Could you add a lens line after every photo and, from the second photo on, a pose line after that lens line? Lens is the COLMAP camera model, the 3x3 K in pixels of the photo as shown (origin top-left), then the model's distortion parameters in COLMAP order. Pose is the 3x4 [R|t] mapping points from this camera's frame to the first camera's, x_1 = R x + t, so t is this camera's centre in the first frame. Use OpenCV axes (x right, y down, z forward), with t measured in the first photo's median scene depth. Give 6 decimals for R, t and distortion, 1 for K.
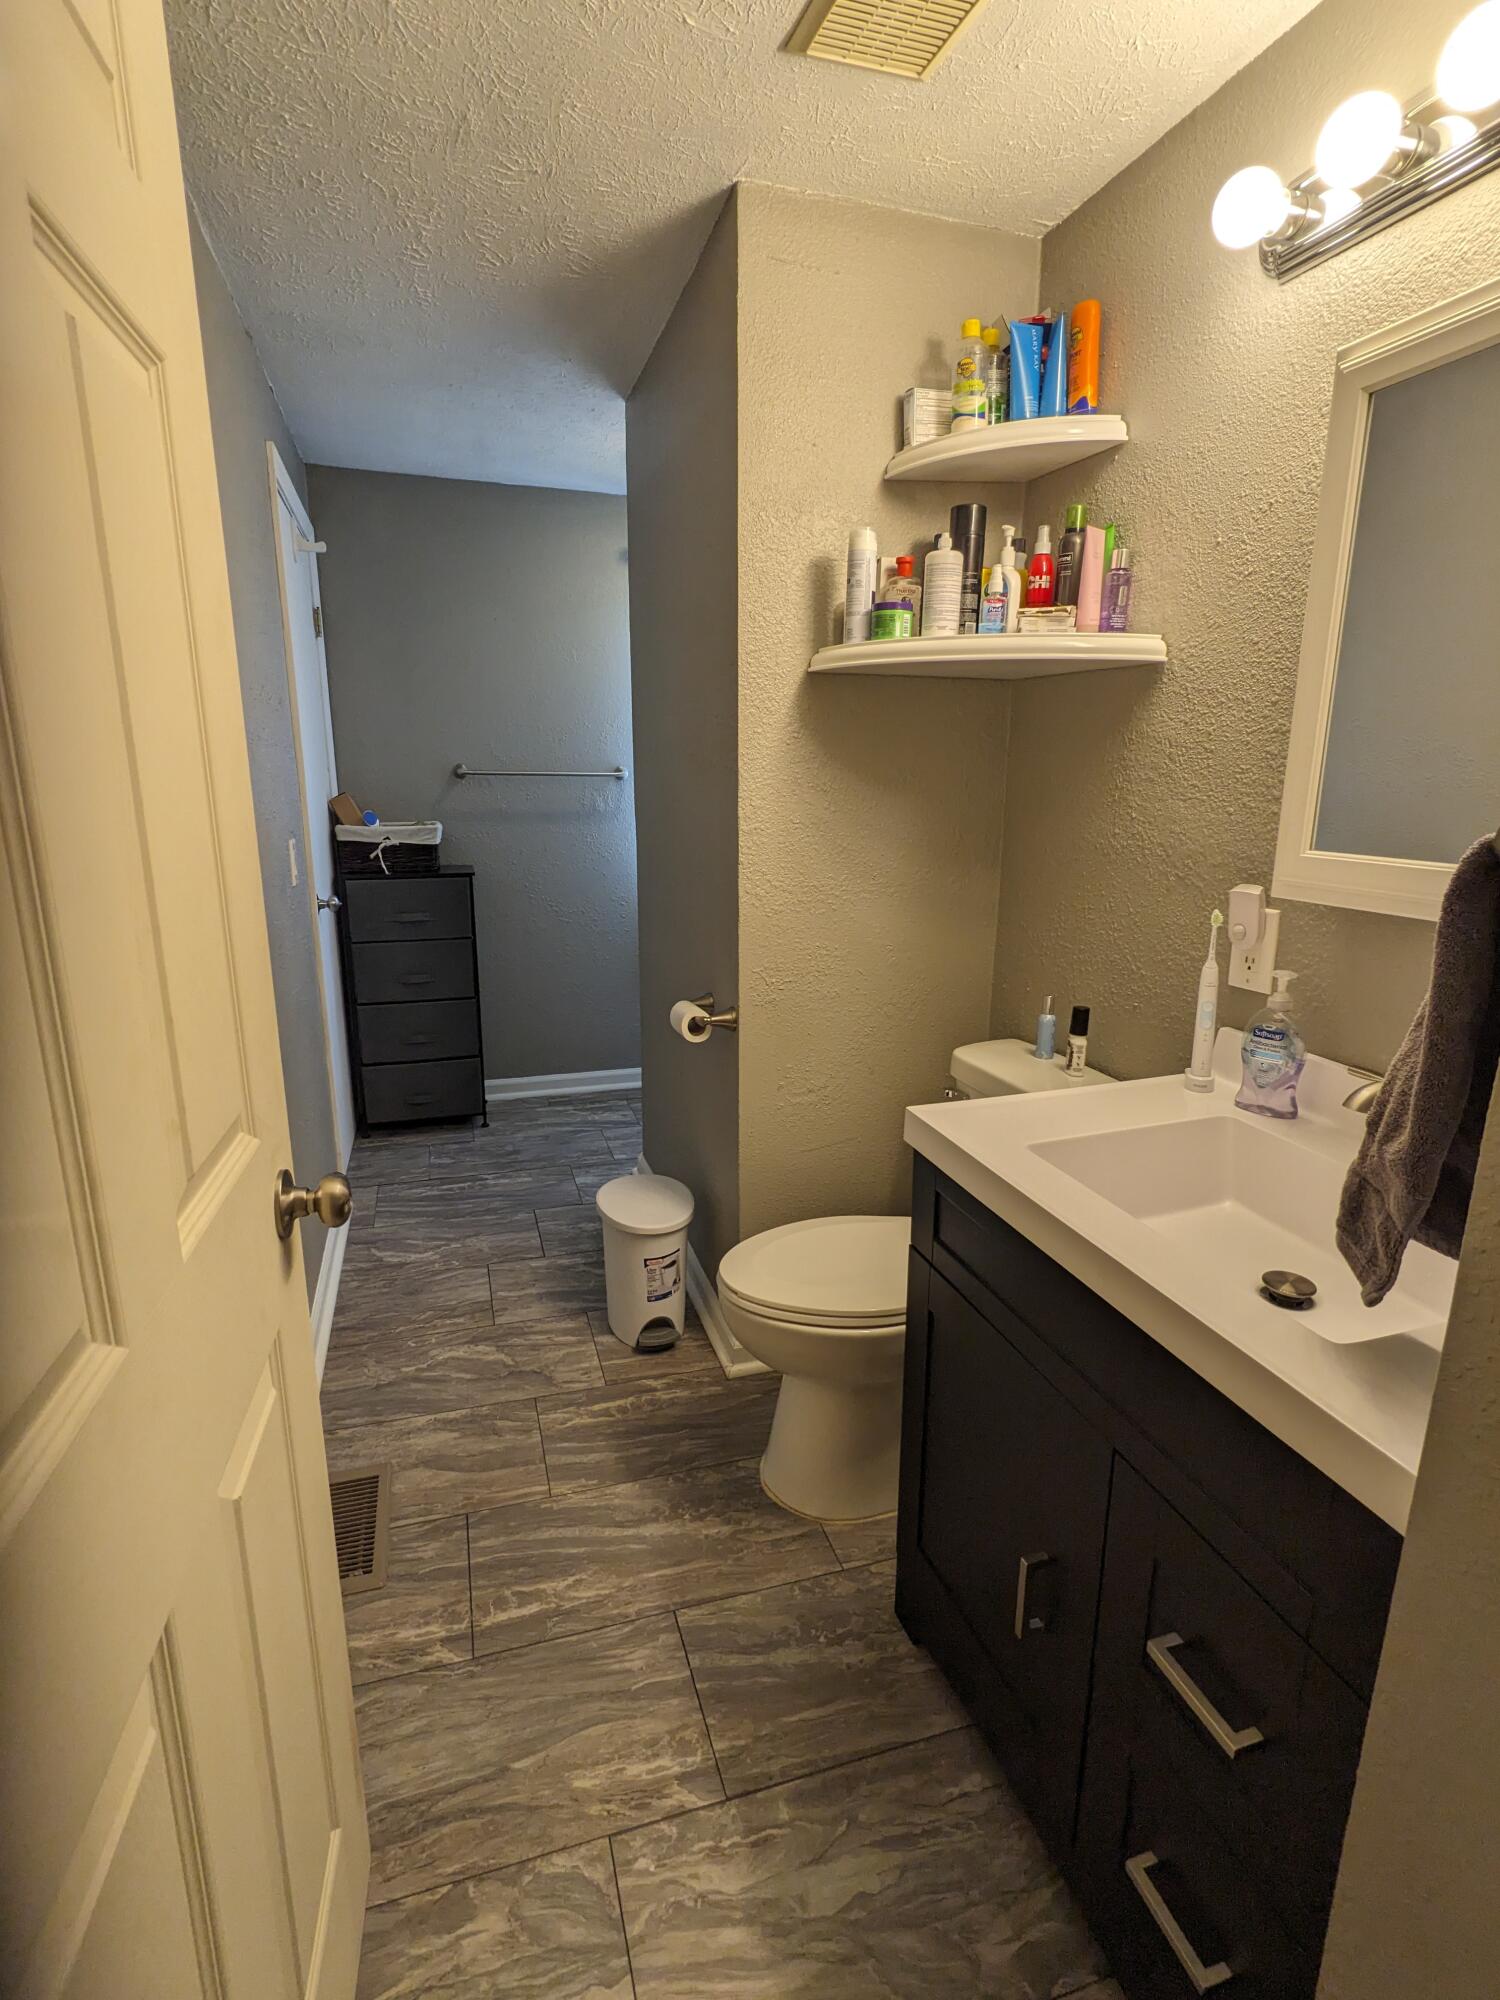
lens RADIAL K [[948.0, 0, 747.9], [0, 948.0, 997.1], [0, 0, 1]] dist [-0.004049, 0.000947]
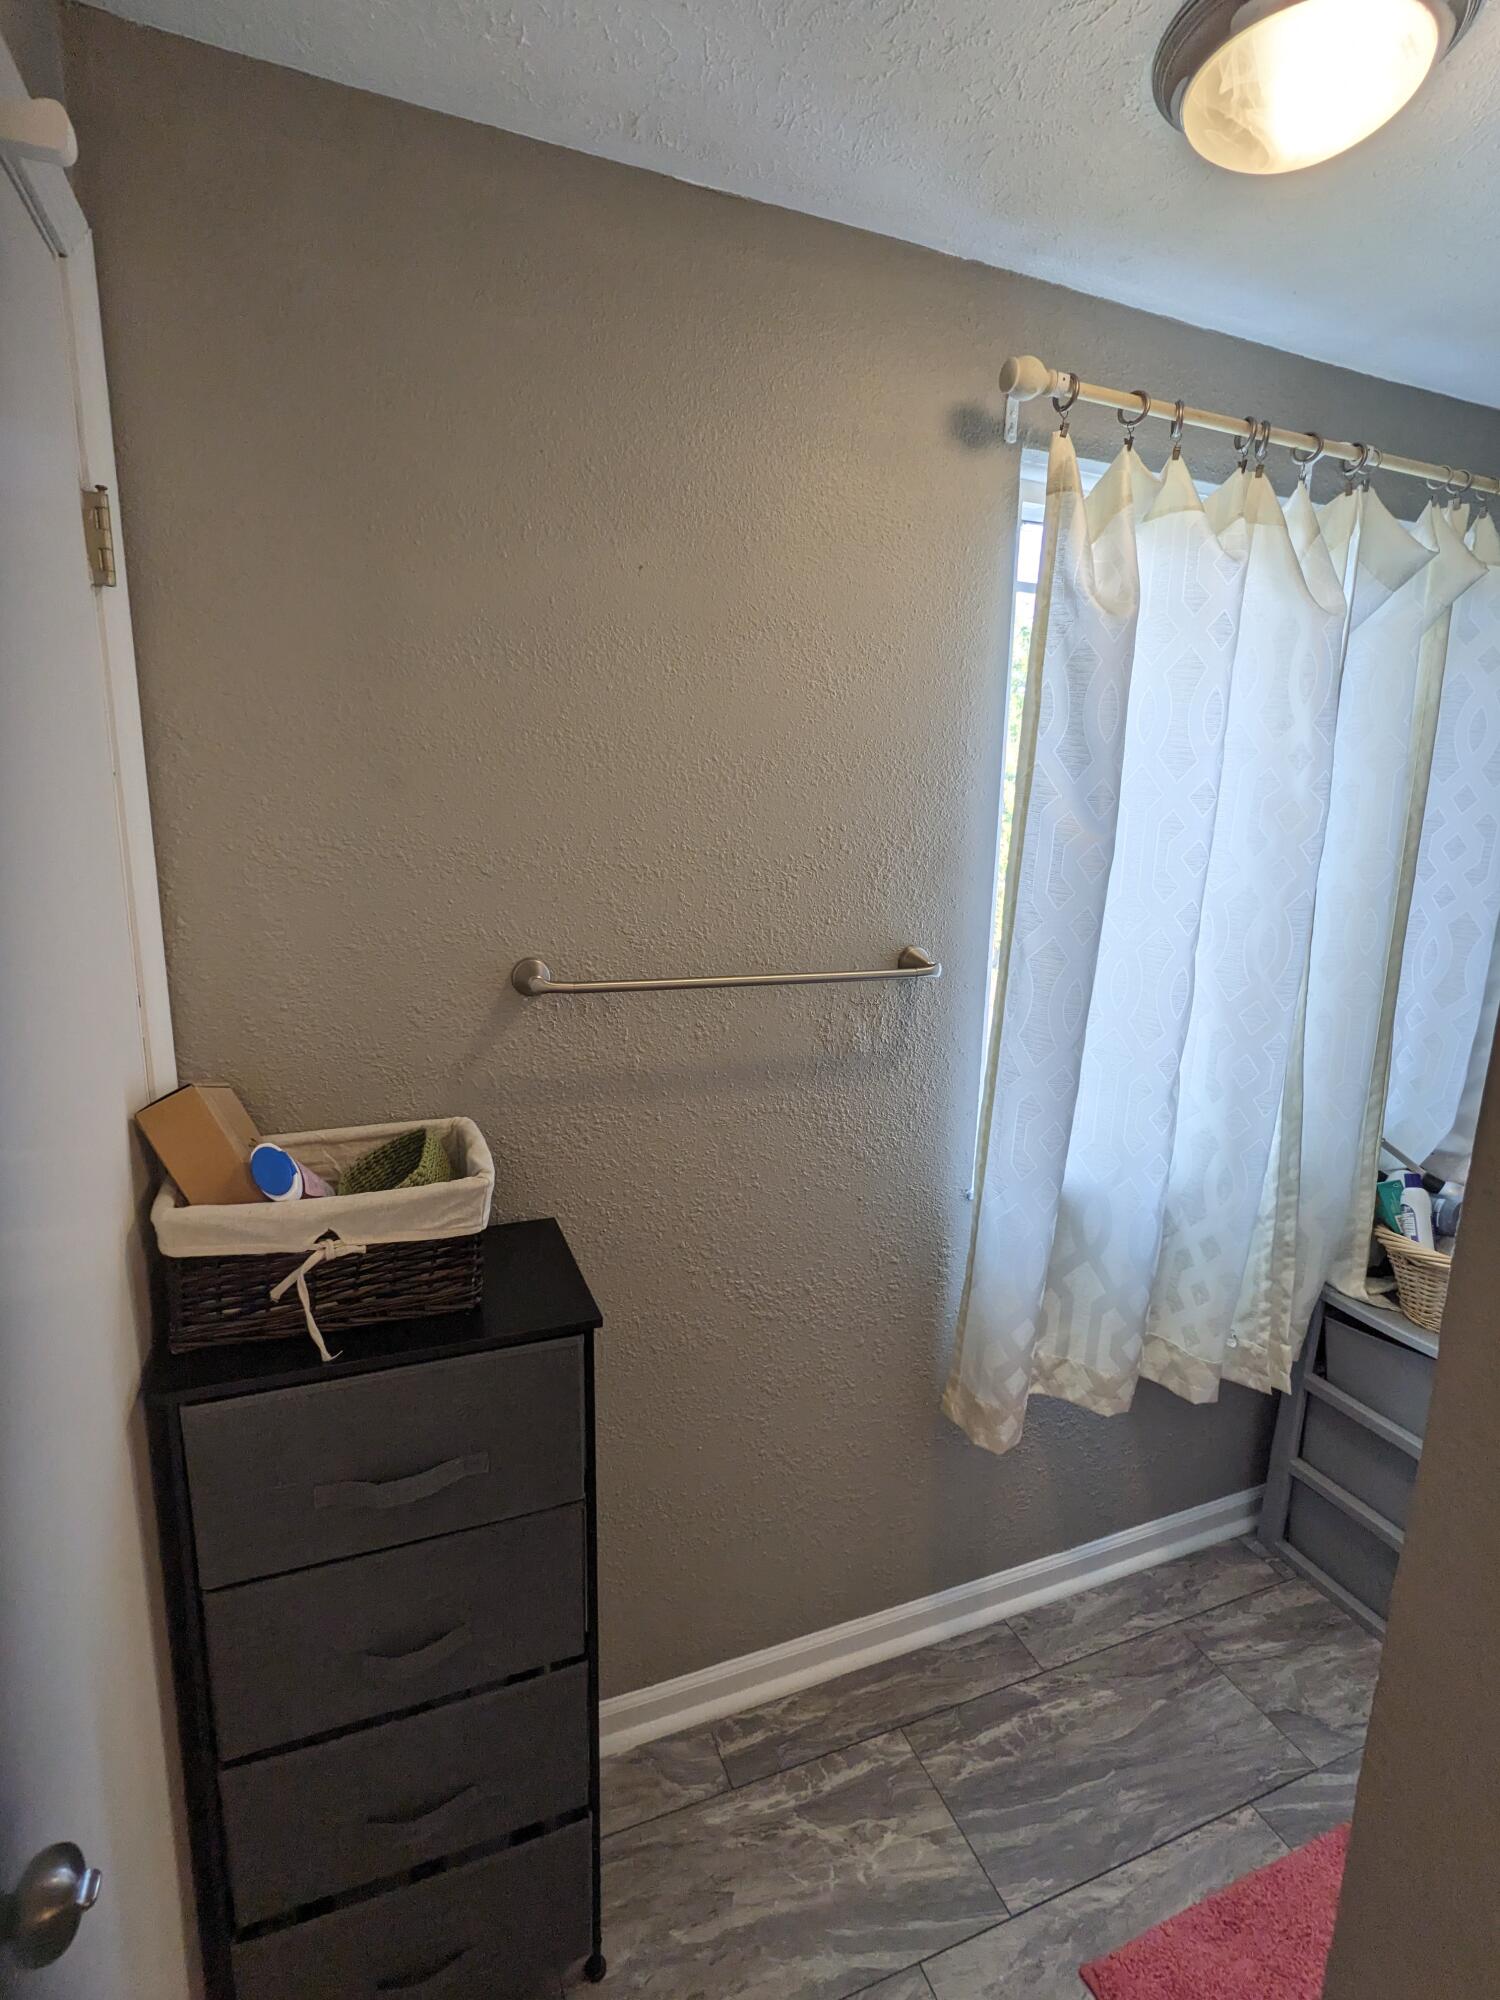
lens RADIAL K [[948.0, 0, 744.8], [0, 948.0, 993.9], [0, 0, 1]] dist [-0.004049, 0.000947]
pose [[0.997224, -0.002243, 0.074429, -0.267453], [0.005654, 0.998941, -0.045656, -0.231380], [-0.074248, 0.045950, 0.996181, 0.676624]]
